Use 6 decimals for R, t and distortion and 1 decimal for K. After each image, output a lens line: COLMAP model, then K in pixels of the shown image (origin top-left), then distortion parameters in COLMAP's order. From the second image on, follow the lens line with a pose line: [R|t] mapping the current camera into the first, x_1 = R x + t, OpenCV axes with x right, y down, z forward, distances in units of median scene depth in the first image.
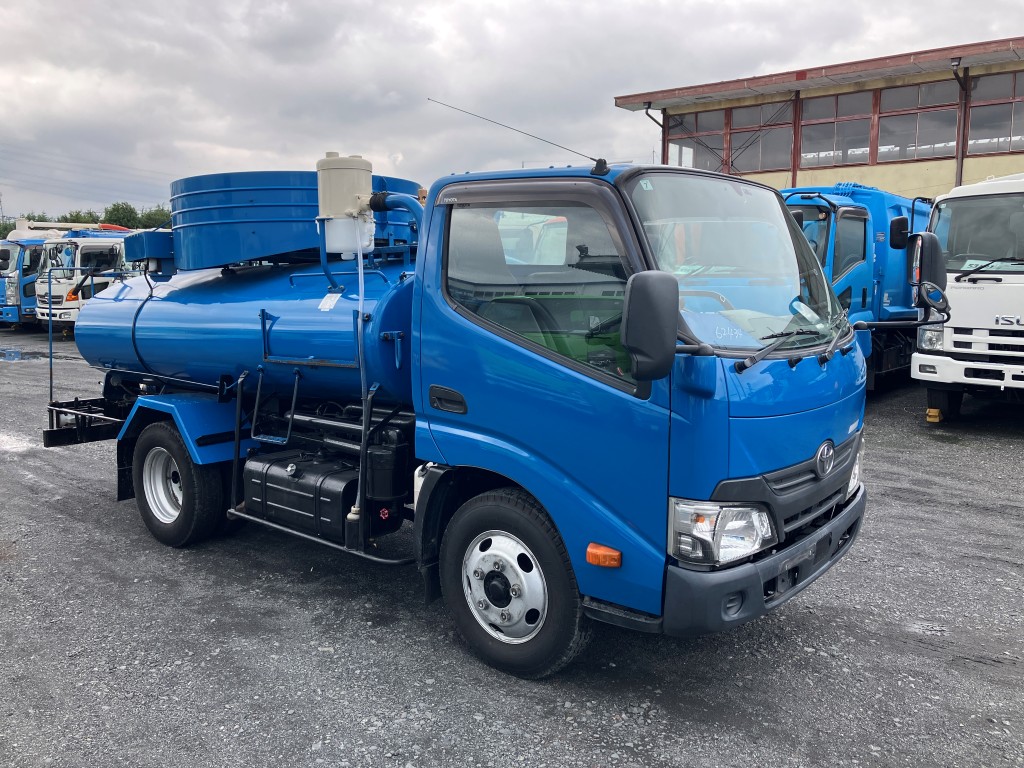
lens RADIAL K [[847.9, 0, 511.4], [0, 847.9, 384.0], [0, 0, 1]] dist [0.035327, -0.040397]
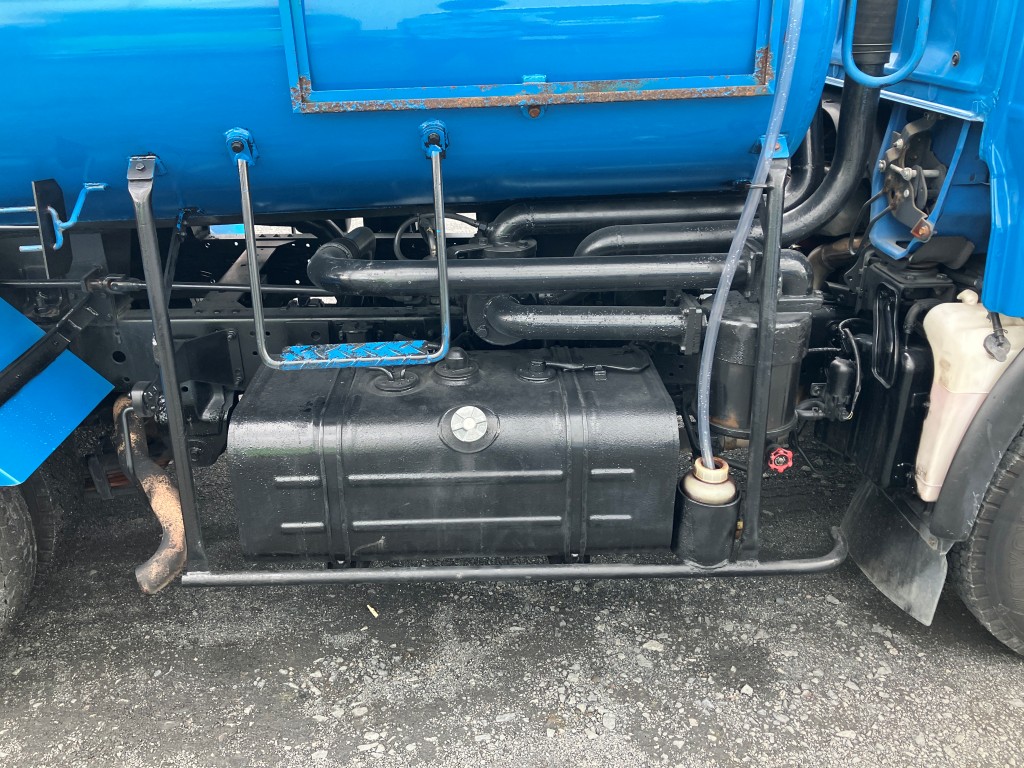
lens RADIAL K [[847.9, 0, 511.8], [0, 847.9, 384.7], [0, 0, 1]] dist [0.035327, -0.040397]
pose [[0.746968, -0.290942, 0.597823, -0.452549], [0.096350, 0.937048, 0.335646, -0.031135], [-0.657842, -0.193117, 0.727976, 0.735658]]
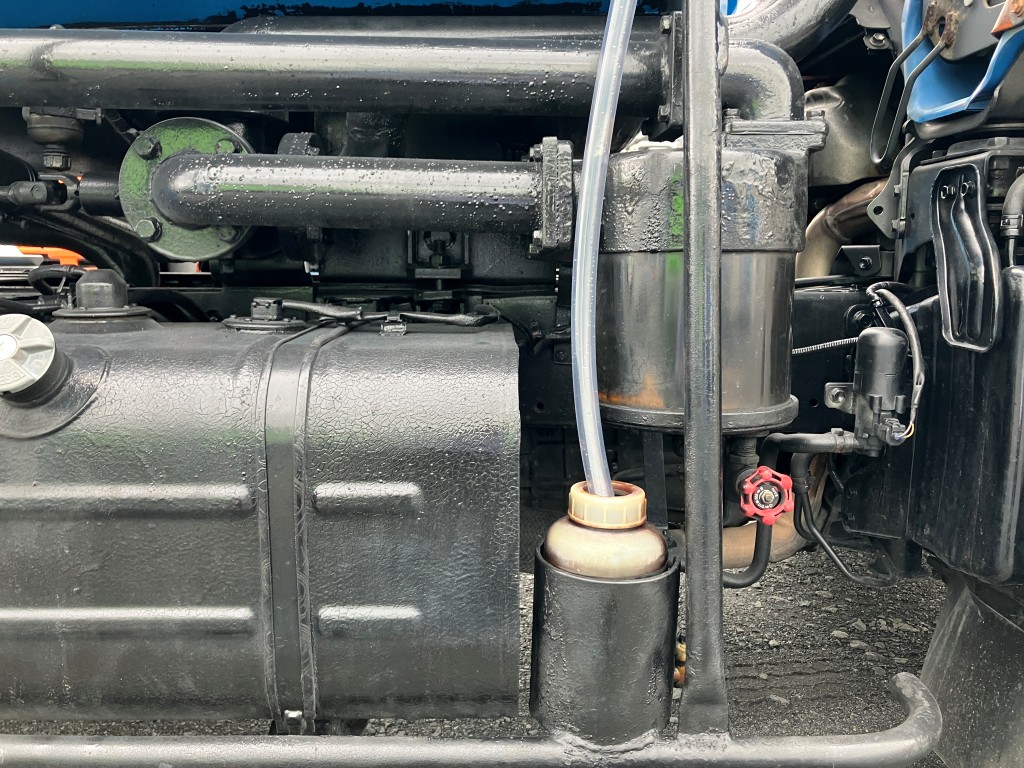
lens RADIAL K [[847.9, 0, 511.7], [0, 847.9, 382.1], [0, 0, 1]] dist [0.035327, -0.040397]
pose [[0.763527, -0.103252, 0.637468, -0.289279], [0.091182, 0.994483, 0.051866, 0.105129], [-0.639306, 0.018525, 0.768729, 0.828958]]
